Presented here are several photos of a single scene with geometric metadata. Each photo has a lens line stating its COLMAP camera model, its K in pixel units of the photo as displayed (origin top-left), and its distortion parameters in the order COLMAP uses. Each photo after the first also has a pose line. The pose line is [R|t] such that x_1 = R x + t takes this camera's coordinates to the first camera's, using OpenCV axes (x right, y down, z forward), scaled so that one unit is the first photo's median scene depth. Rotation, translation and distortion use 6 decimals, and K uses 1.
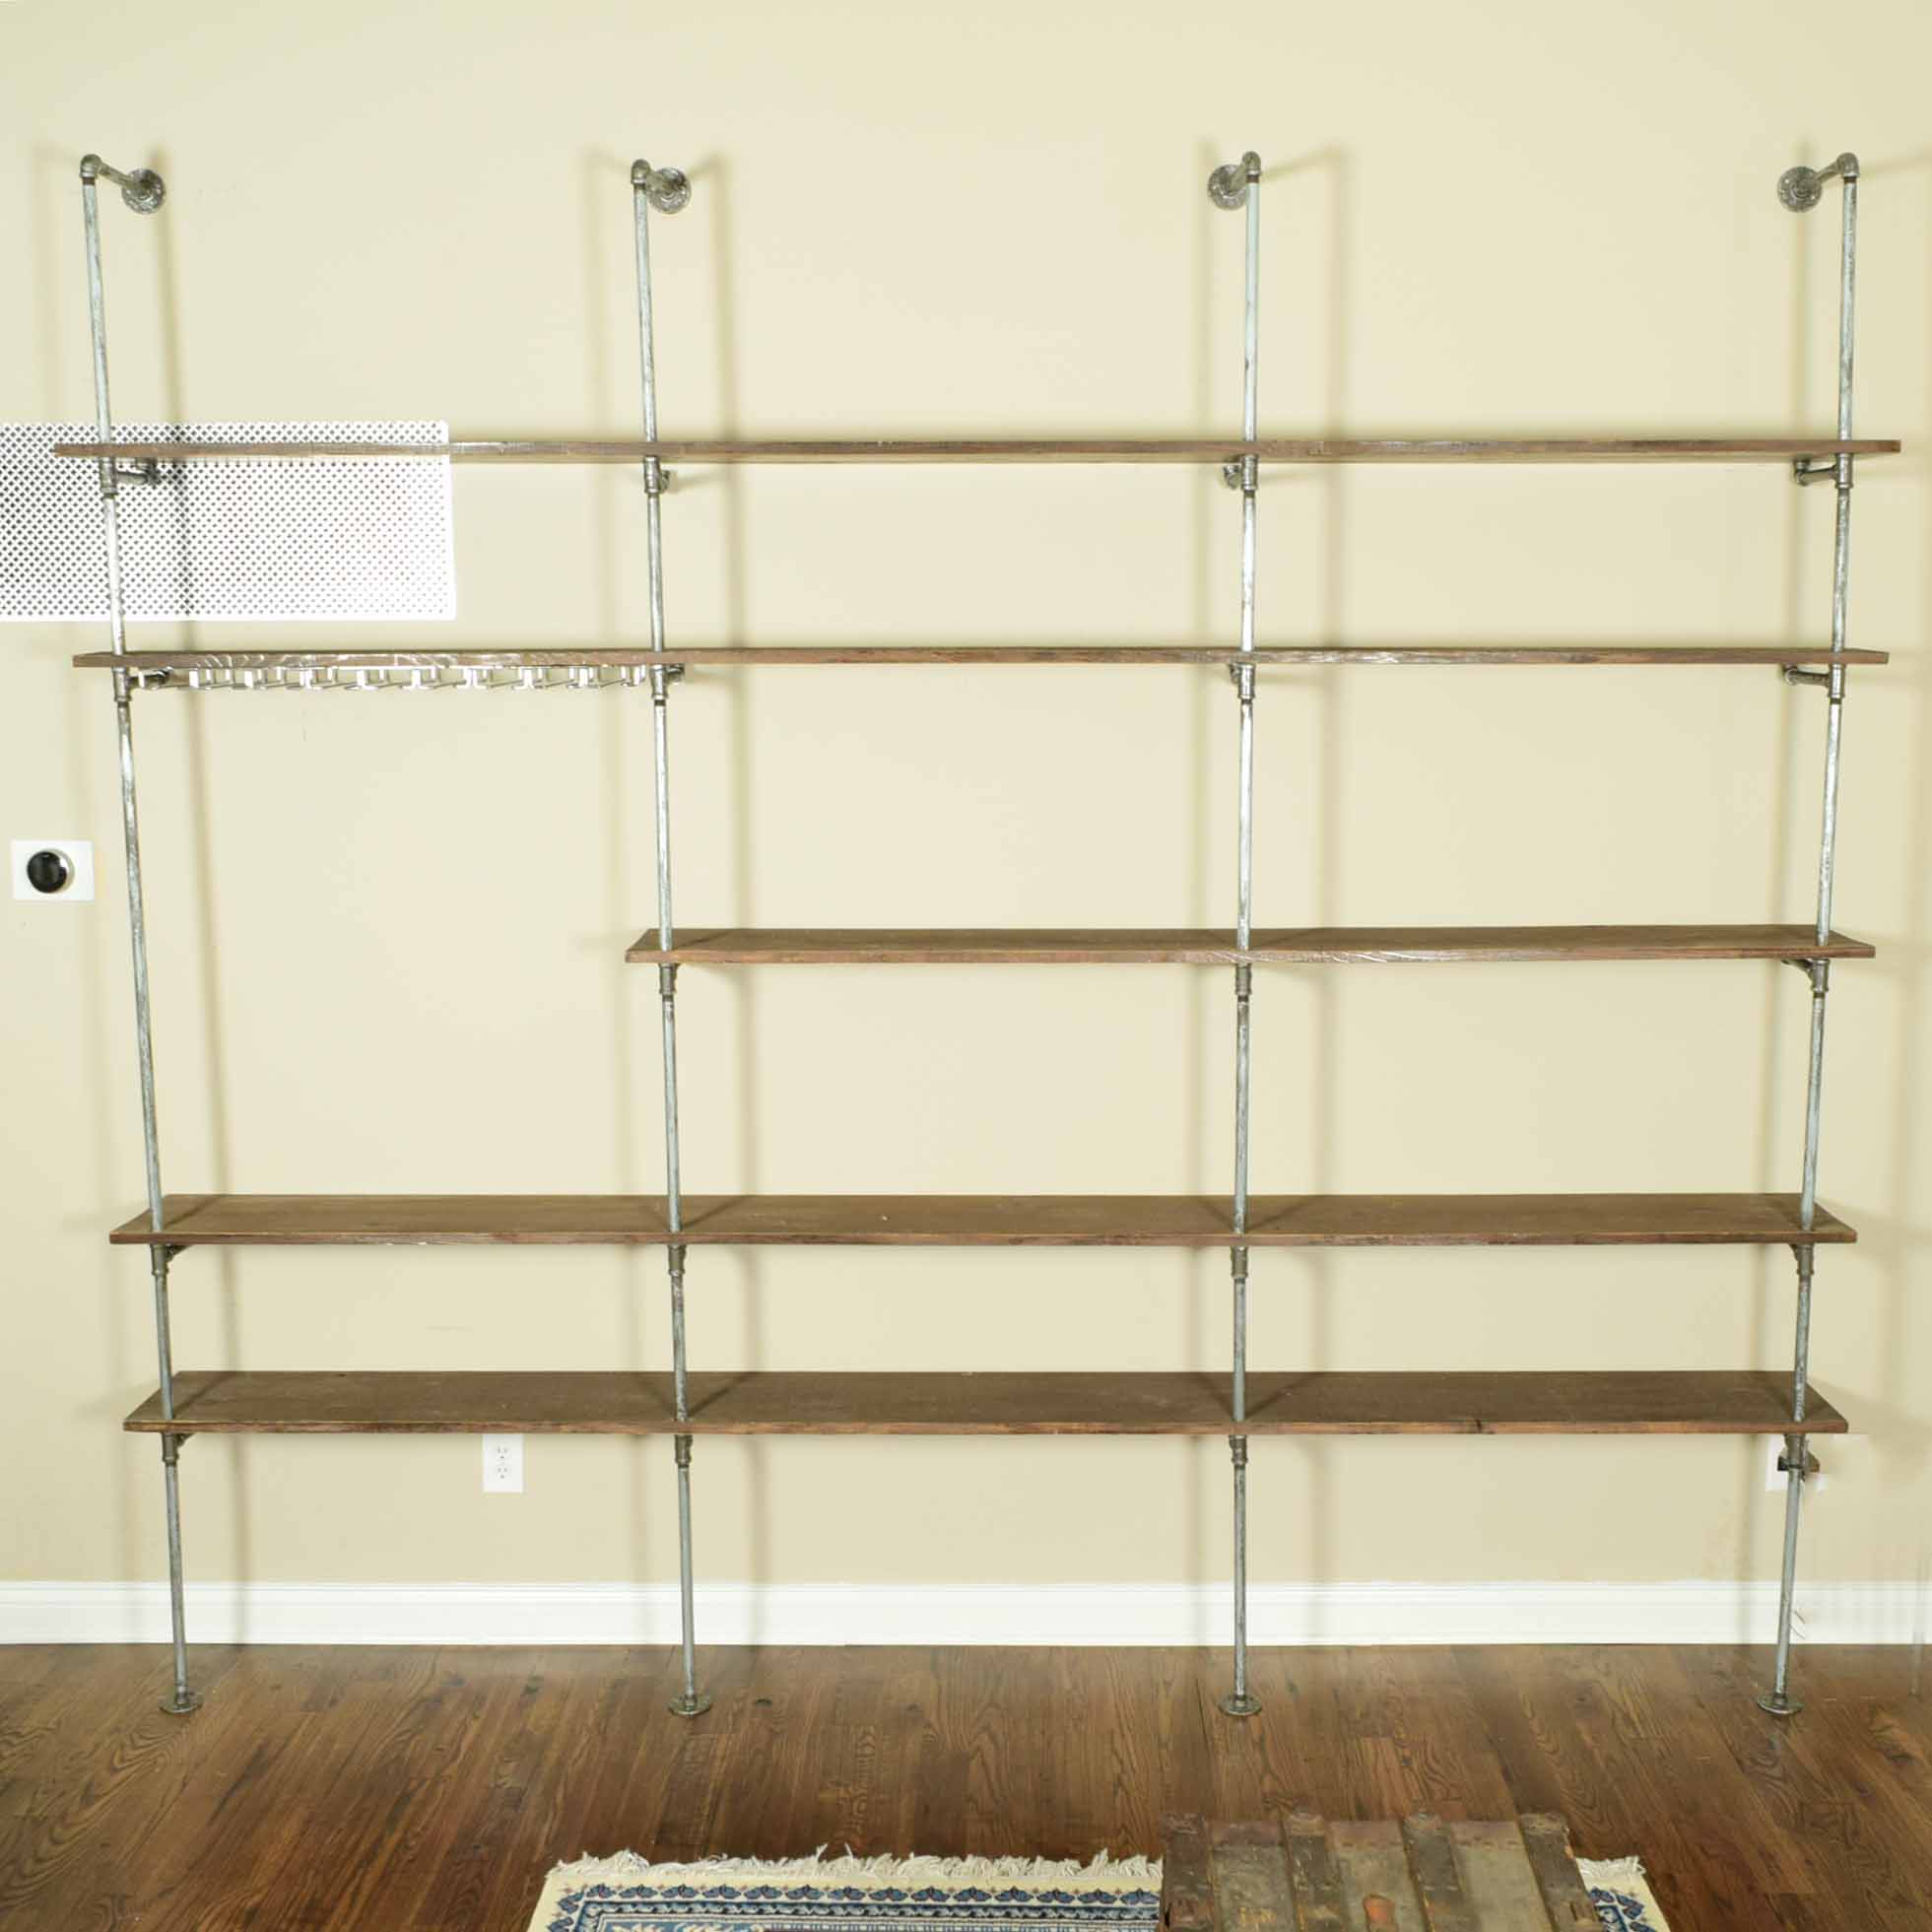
lens RADIAL K [[2297.8, 0, 999.6], [0, 2297.8, 960.9], [0, 0, 1]] dist [-0.019603, 0.011381]
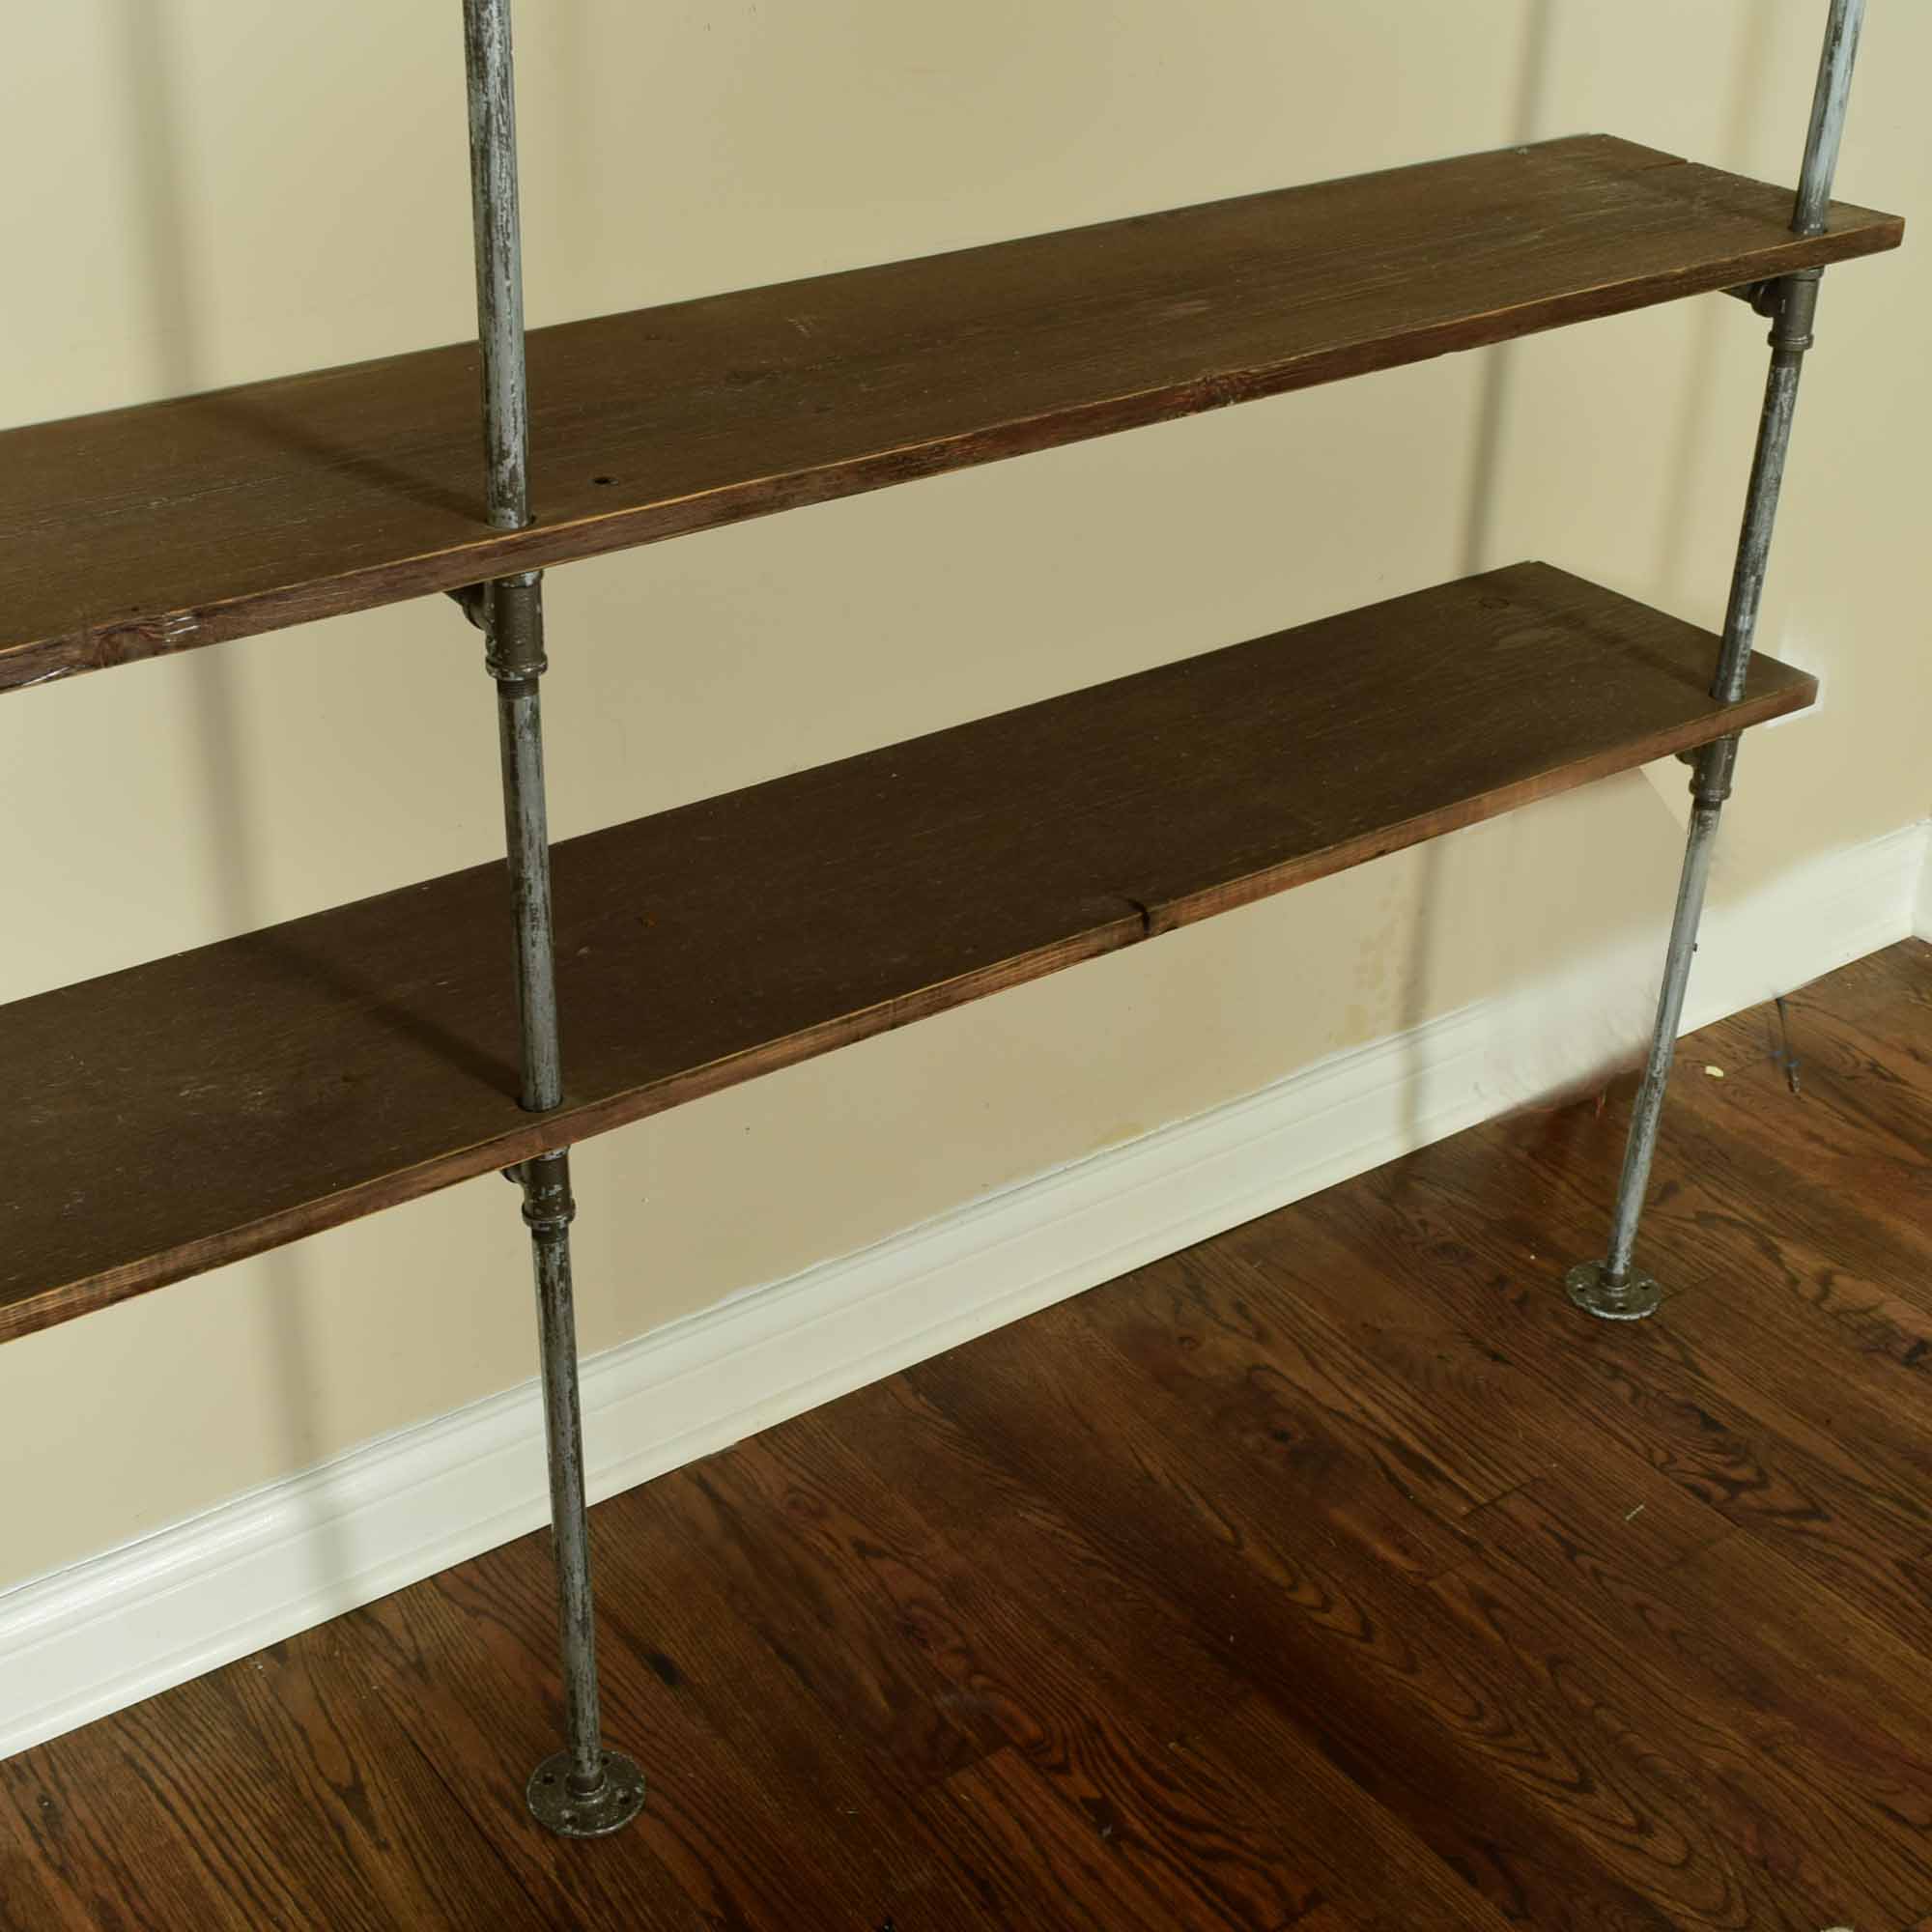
lens RADIAL K [[2874.1, 0, 902.1], [0, 2874.1, 962.6], [0, 0, 1]] dist [-0.019042, 0.003440]
pose [[0.808216, -0.275219, 0.520616, -0.055348], [0.064807, 0.920268, 0.385885, 0.034530], [-0.585309, -0.278139, 0.761612, 0.682346]]
